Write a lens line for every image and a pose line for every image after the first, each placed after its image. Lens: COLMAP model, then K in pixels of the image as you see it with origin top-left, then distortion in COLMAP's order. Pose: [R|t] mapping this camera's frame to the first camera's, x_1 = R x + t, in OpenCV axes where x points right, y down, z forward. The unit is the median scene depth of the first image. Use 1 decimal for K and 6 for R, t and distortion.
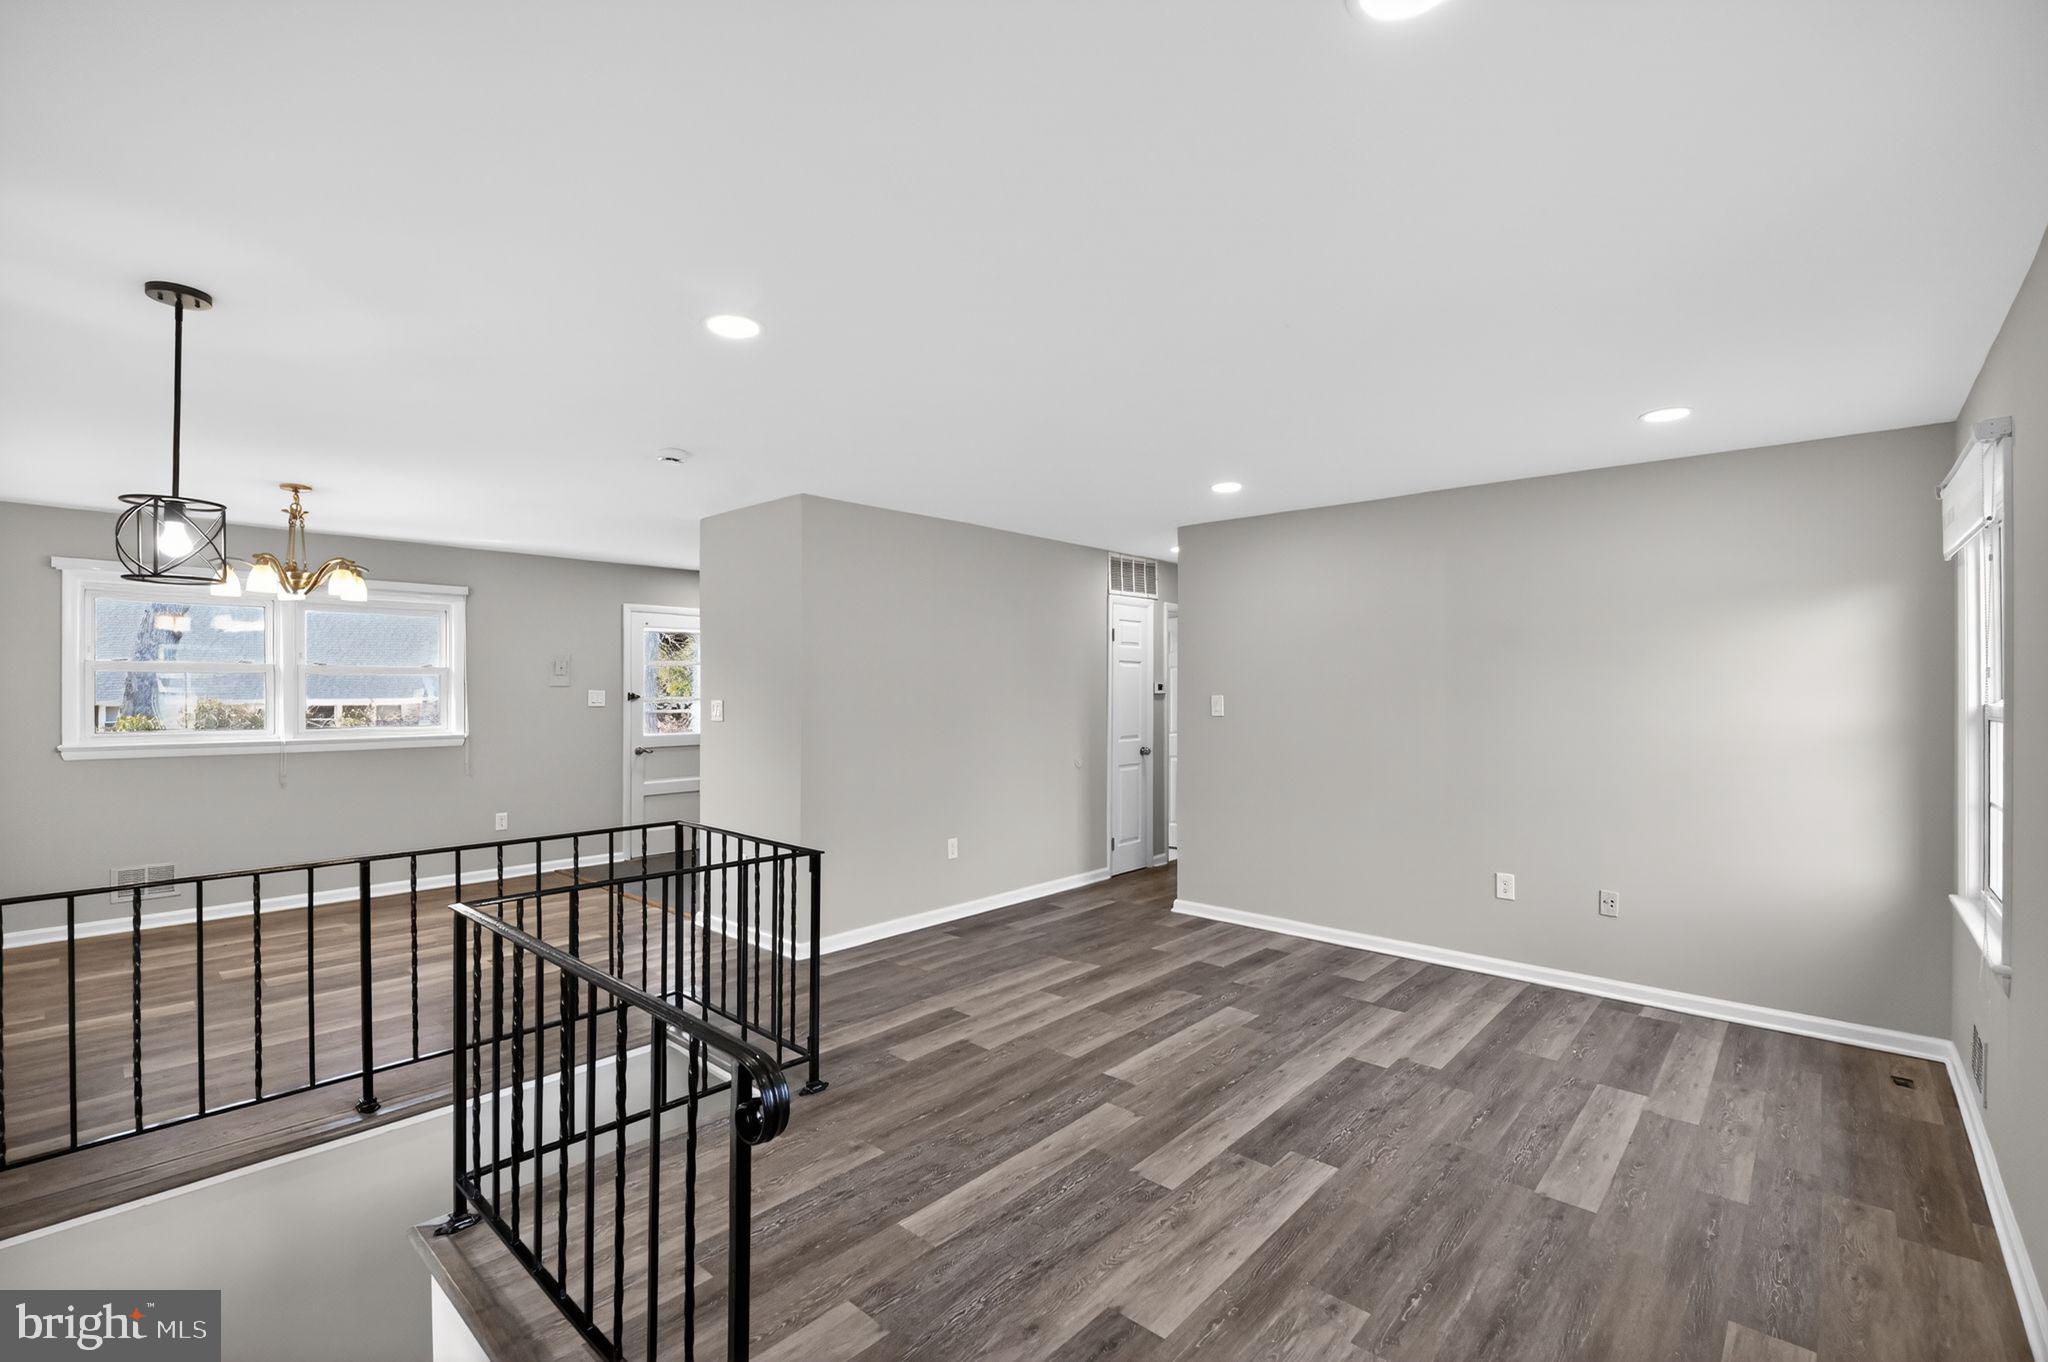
lens RADIAL K [[892.9, 0, 1028.9], [0, 892.9, 683.1], [0, 0, 1]] dist [-0.010971, -0.000230]
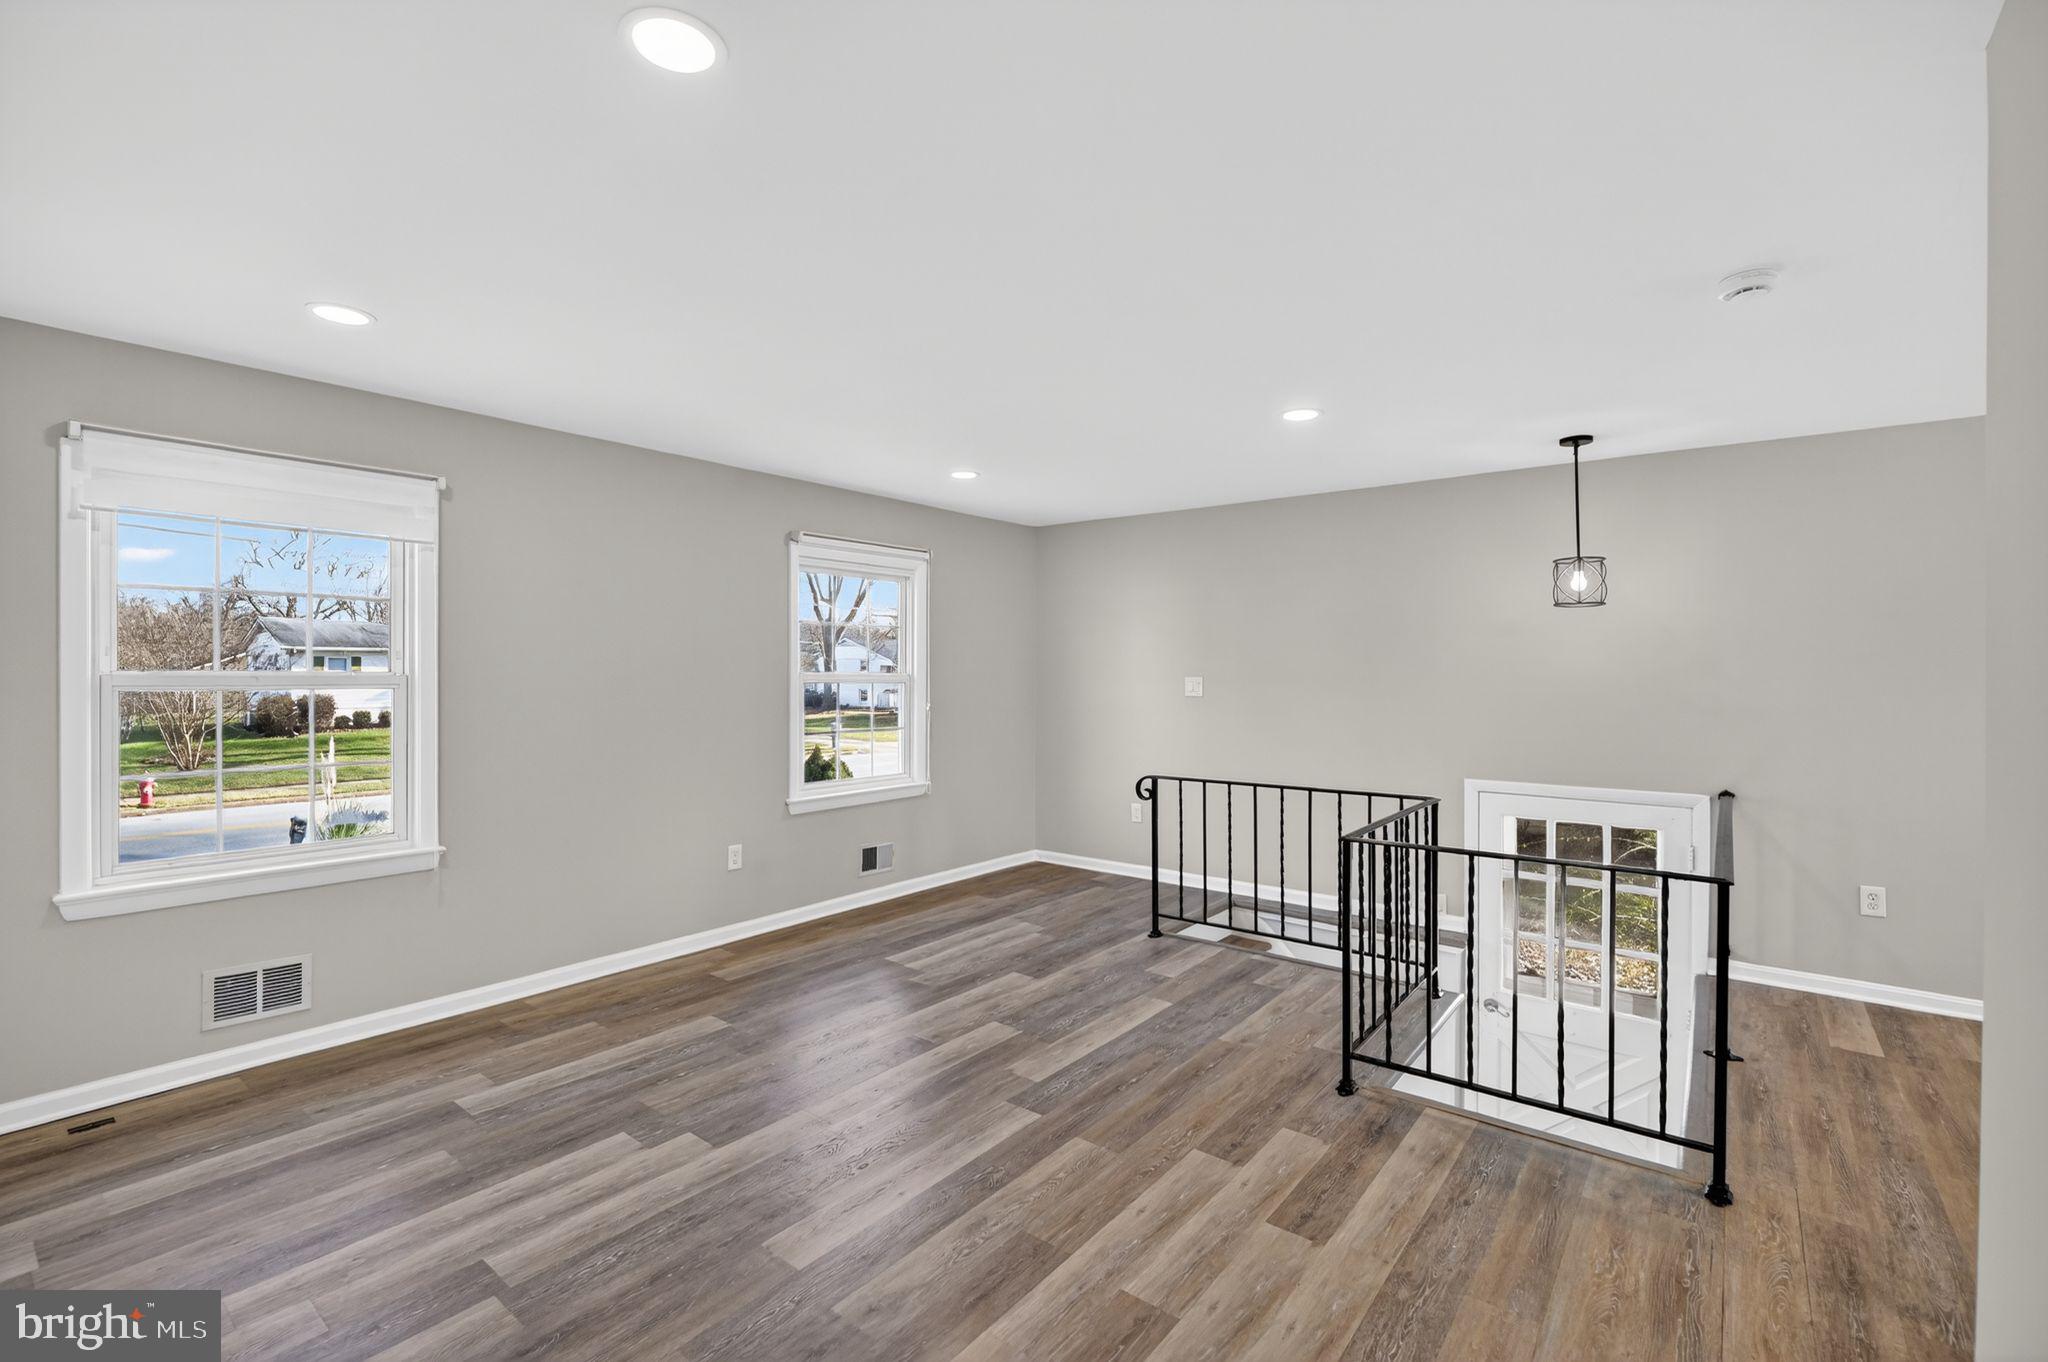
lens RADIAL K [[892.9, 0, 1036.0], [0, 892.9, 684.2], [0, 0, 1]] dist [-0.010971, -0.000230]
pose [[-0.997394, -0.004761, -0.071996, 0.149096], [-0.005553, 0.999926, 0.010814, 0.017121], [0.071940, 0.011185, -0.997346, 1.805554]]
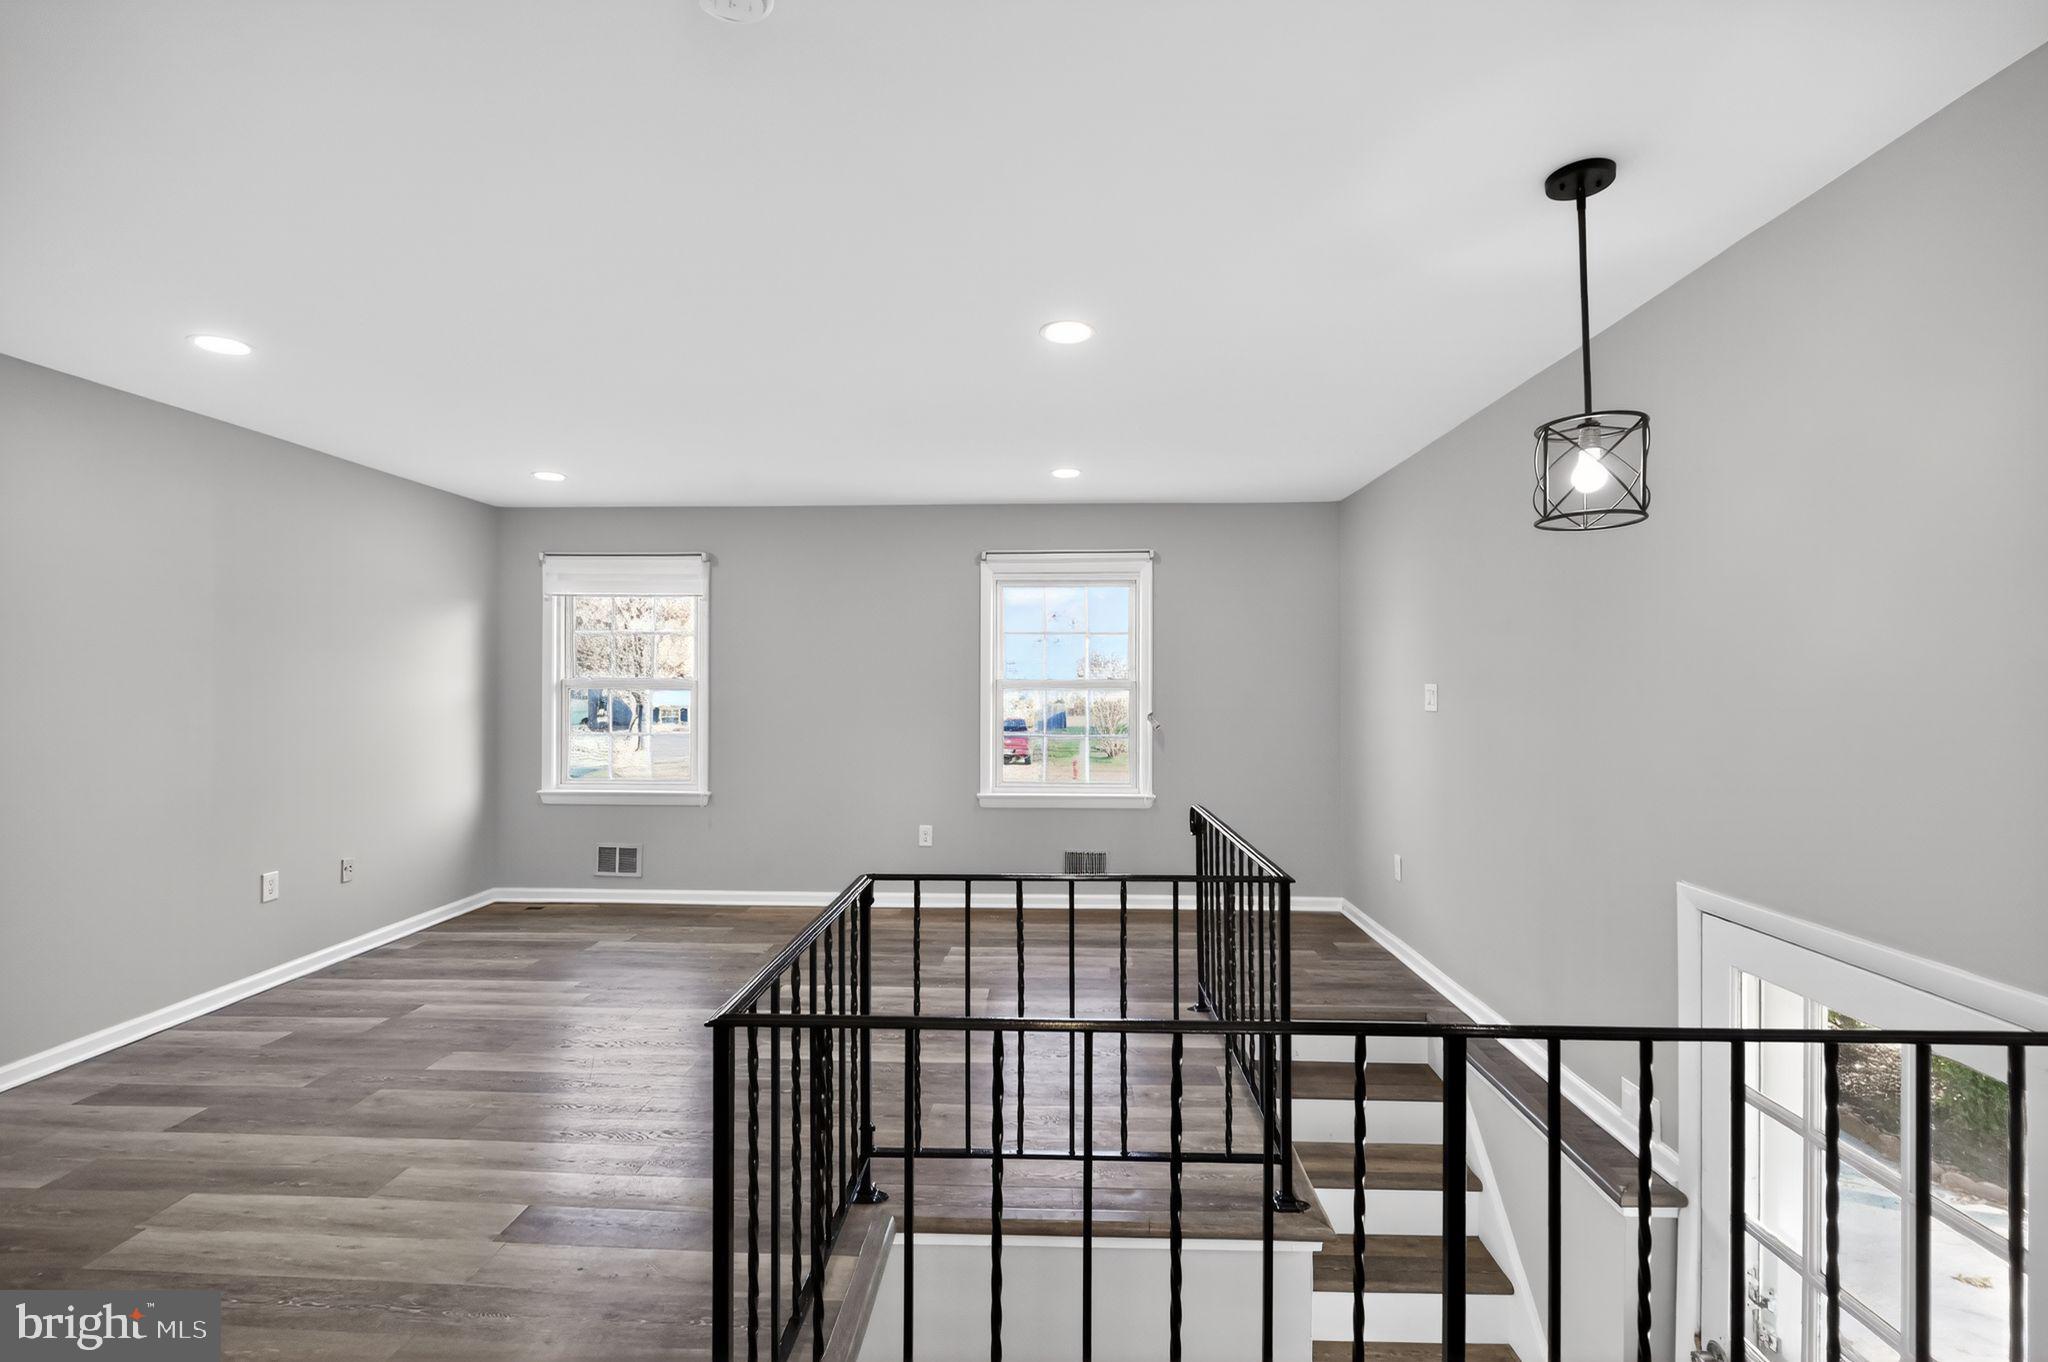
lens RADIAL K [[892.9, 0, 1038.3], [0, 892.9, 677.0], [0, 0, 1]] dist [-0.010971, -0.000230]
pose [[-0.647077, 0.000656, 0.762425, -0.856409], [-0.005985, 0.999964, -0.005940, 0.021443], [-0.762401, -0.008407, -0.647050, 1.299377]]
